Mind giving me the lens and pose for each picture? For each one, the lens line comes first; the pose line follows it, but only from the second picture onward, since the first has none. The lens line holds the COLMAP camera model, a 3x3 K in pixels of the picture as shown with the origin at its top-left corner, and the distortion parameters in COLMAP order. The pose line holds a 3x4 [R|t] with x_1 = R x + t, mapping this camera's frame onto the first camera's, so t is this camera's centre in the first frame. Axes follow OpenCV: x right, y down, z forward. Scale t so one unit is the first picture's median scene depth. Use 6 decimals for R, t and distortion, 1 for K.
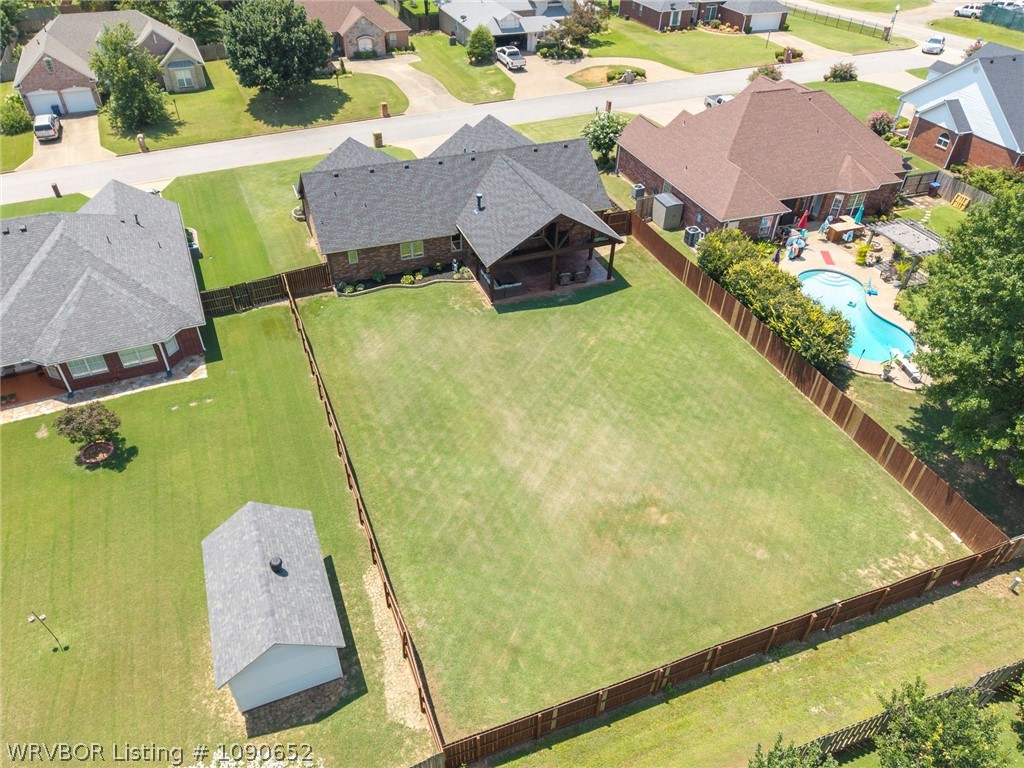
lens RADIAL K [[724.4, 0, 511.0], [0, 724.4, 402.4], [0, 0, 1]] dist [0.022171, -0.026475]
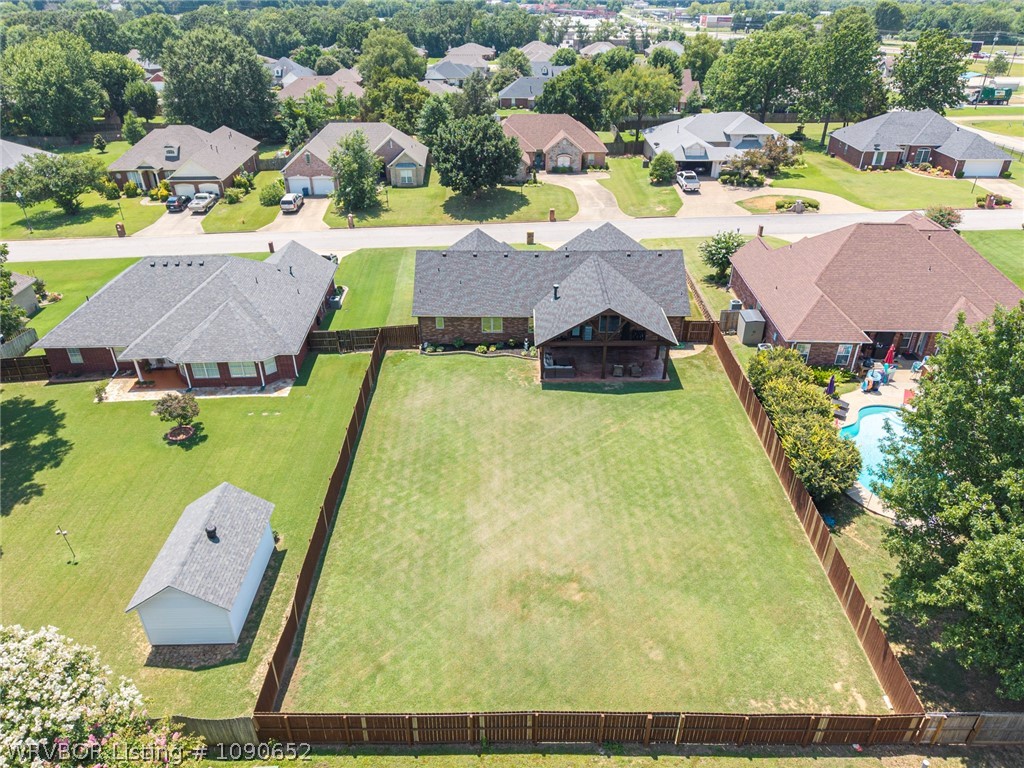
lens RADIAL K [[718.7, 0, 512.0], [0, 718.7, 384.0], [0, 0, 1]] dist [0.031784, -0.045853]
pose [[0.930728, 0.166019, -0.325856, 0.251121], [-0.218862, 0.966703, -0.132605, 0.017836], [0.292992, 0.194737, 0.936073, -0.015070]]
